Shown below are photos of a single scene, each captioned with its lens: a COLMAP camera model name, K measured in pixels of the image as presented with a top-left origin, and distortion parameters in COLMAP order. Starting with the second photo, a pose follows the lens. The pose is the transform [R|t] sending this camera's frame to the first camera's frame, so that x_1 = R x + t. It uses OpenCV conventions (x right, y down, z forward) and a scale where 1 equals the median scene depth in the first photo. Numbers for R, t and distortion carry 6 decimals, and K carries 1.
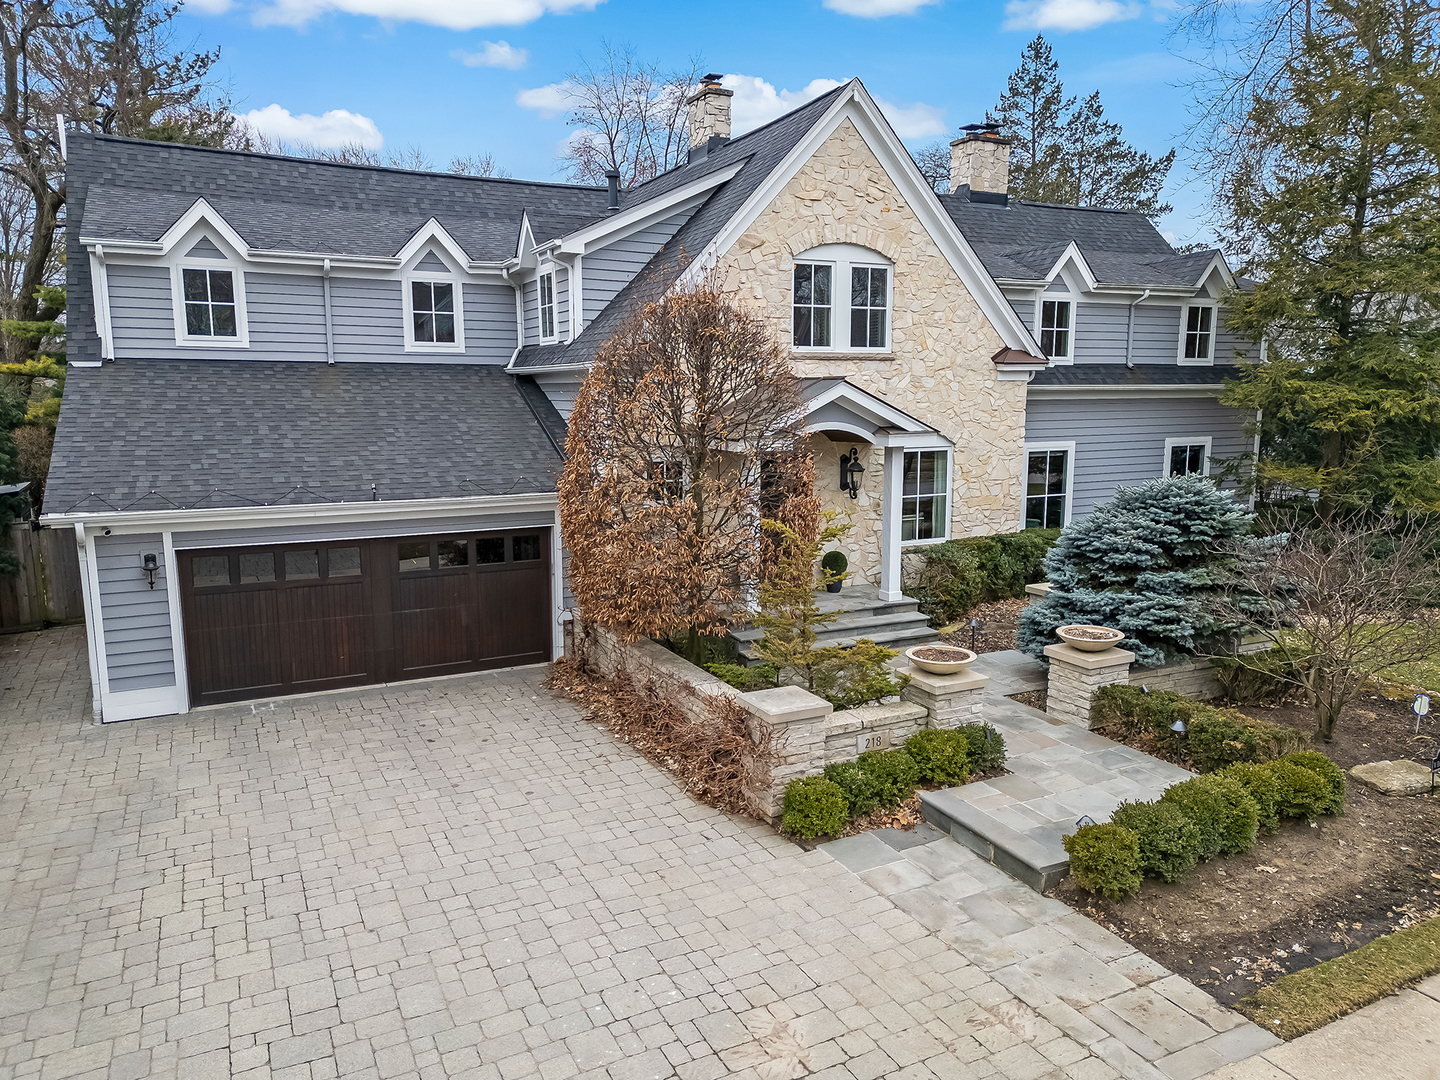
lens RADIAL K [[1010.0, 0, 716.0], [0, 1010.0, 541.1], [0, 0, 1]] dist [0.059398, -0.033259]
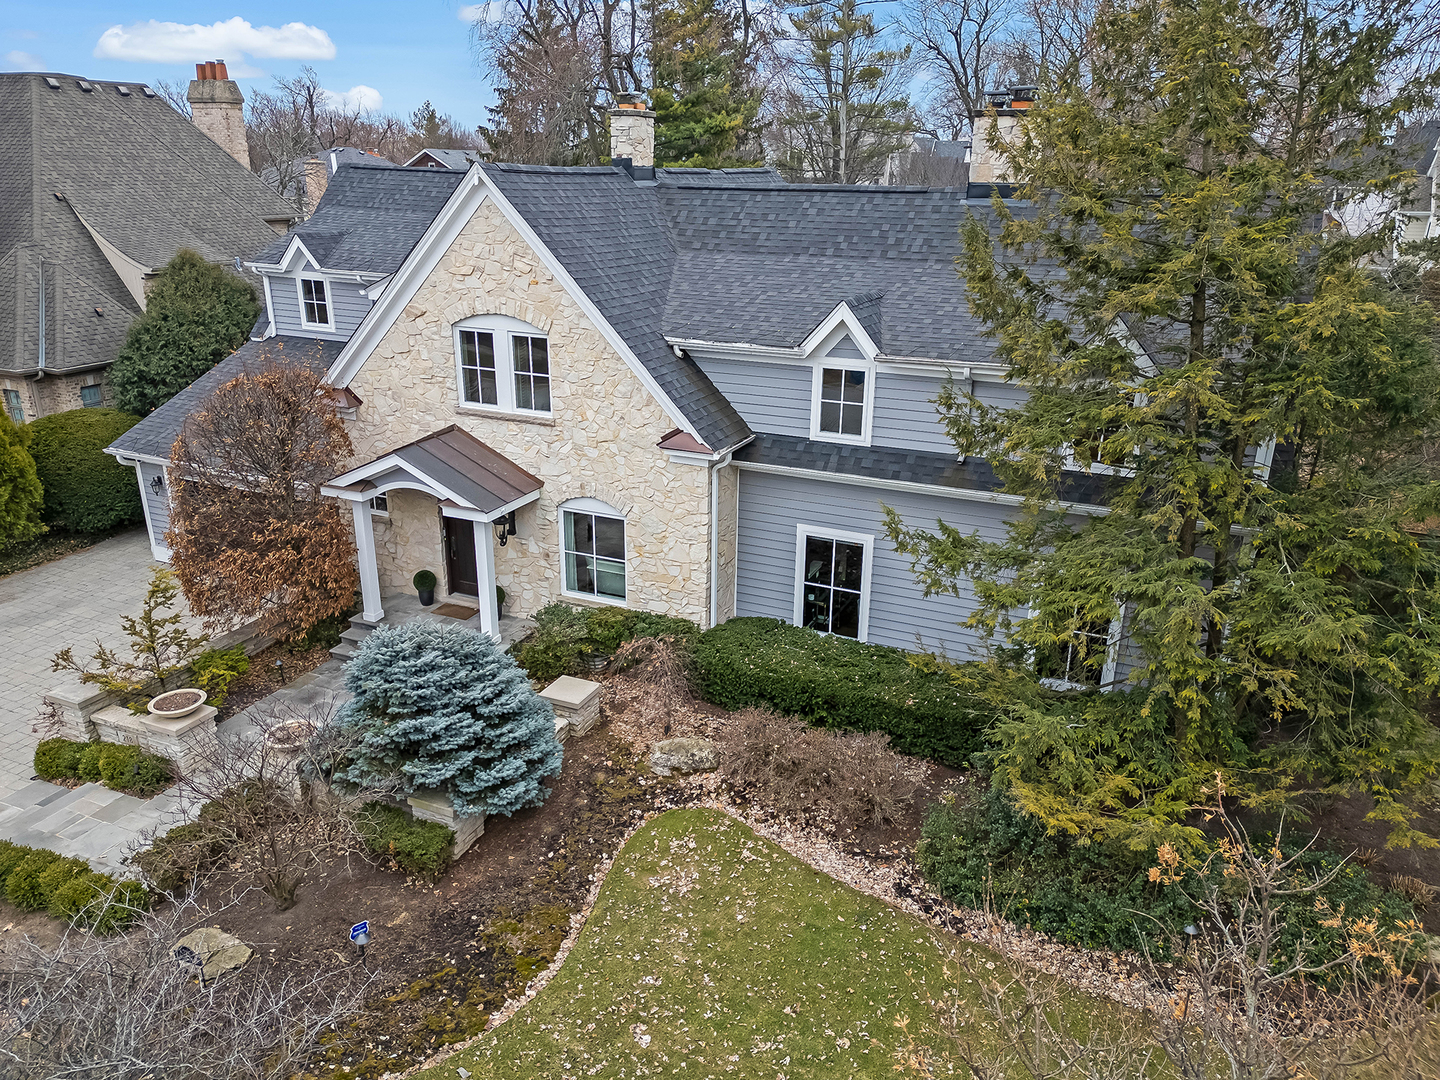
lens RADIAL K [[1010.0, 0, 721.5], [0, 1010.0, 540.8], [0, 0, 1]] dist [0.059398, -0.033259]
pose [[0.641166, 0.274202, -0.716743, 1.062388], [-0.131583, 0.959435, 0.249339, -0.348340], [0.756037, -0.065557, 0.651237, 0.453880]]
